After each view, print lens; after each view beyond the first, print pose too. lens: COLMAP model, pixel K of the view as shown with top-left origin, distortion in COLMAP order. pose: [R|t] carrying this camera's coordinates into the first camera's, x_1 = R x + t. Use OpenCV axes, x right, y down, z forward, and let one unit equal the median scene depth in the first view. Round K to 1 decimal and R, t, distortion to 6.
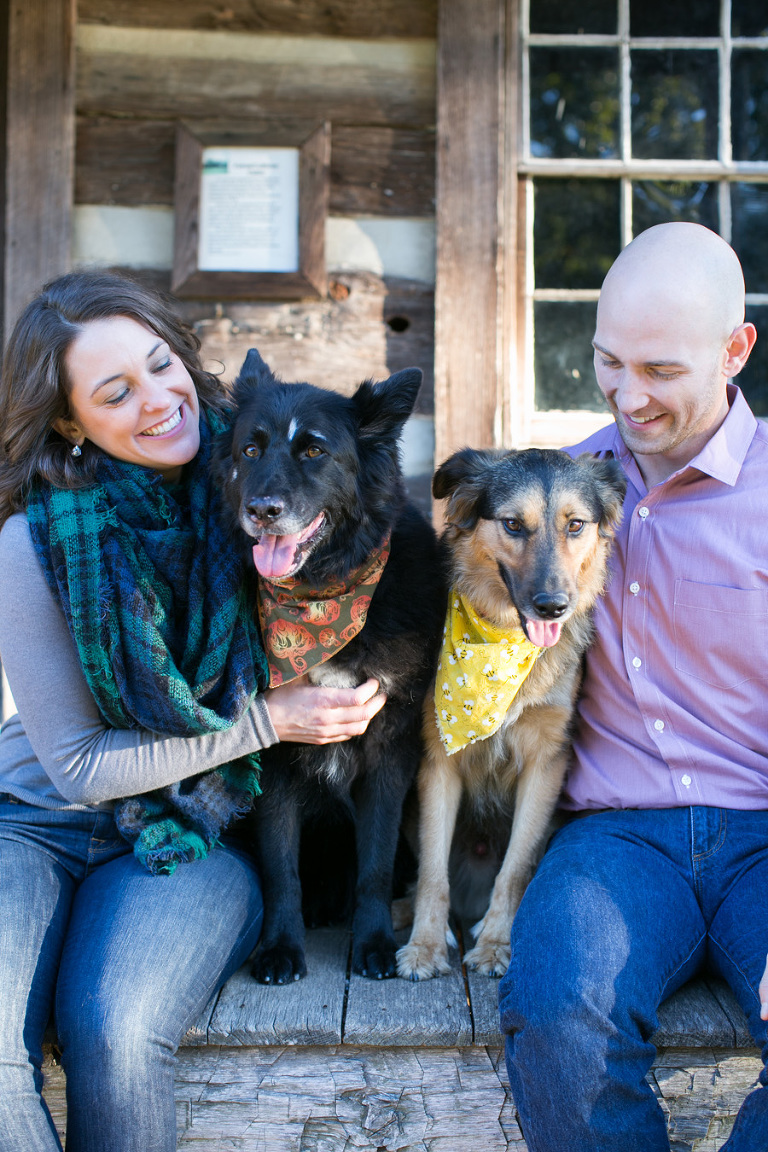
lens RADIAL K [[1685.4, 0, 376.6], [0, 1685.4, 570.1], [0, 0, 1]] dist [-0.043879, 0.000000]
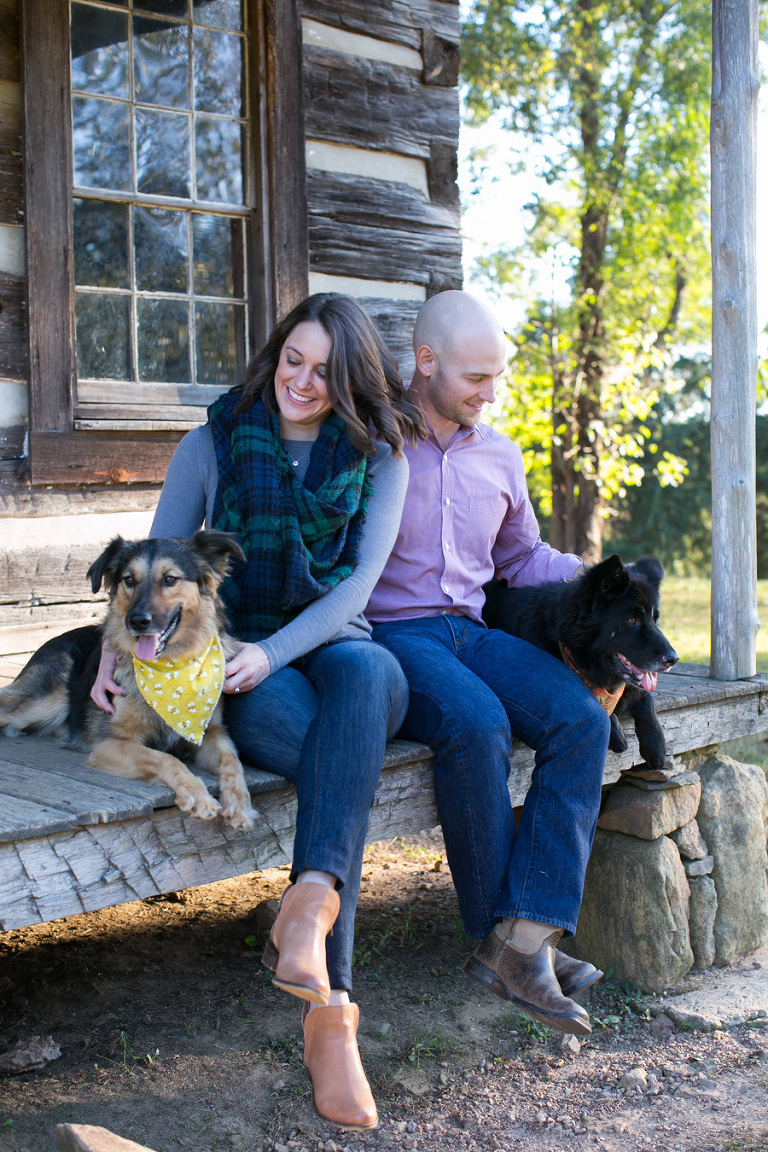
lens RADIAL K [[1685.4, 0, 387.8], [0, 1685.4, 578.8], [0, 0, 1]] dist [-0.043879, 0.000000]
pose [[0.706150, -0.066556, 0.704927, -0.695296], [0.042586, 0.997762, 0.051544, 0.005314], [-0.706780, -0.006377, 0.707404, -0.102540]]
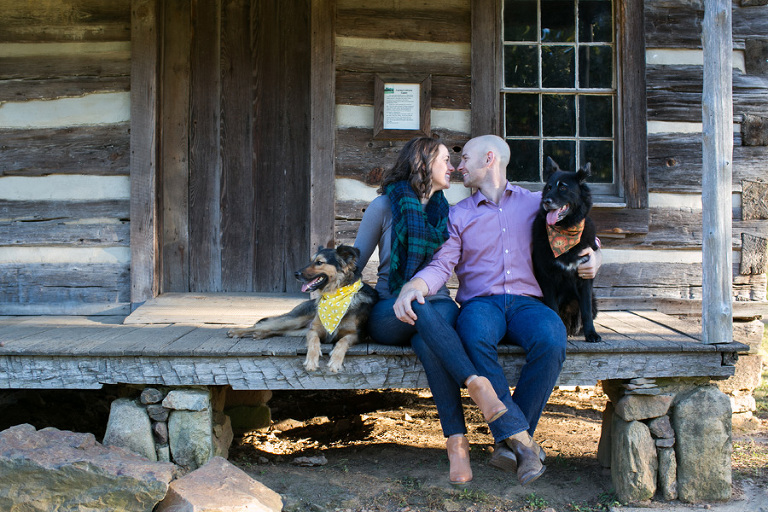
lens RADIAL K [[1123.6, 0, 388.7], [0, 1123.6, 253.7], [0, 0, 1]] dist [-0.043879, 0.000000]
pose [[0.999286, -0.004989, 0.037451, -0.165297], [0.005907, 0.999684, -0.024444, 0.065208], [-0.037317, 0.024648, 0.998999, -0.789913]]
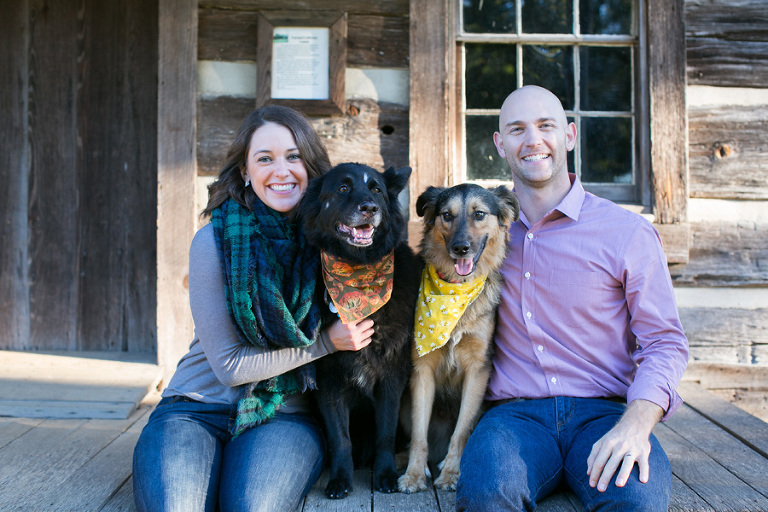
lens RADIAL K [[1123.6, 0, 384.6], [0, 1123.6, 258.3], [0, 0, 1]] dist [-0.043879, 0.000000]
pose [[0.999655, -0.004452, 0.025868, -0.020435], [0.004845, 0.999873, -0.015163, 0.002310], [-0.025797, 0.015284, 0.999550, -0.143399]]
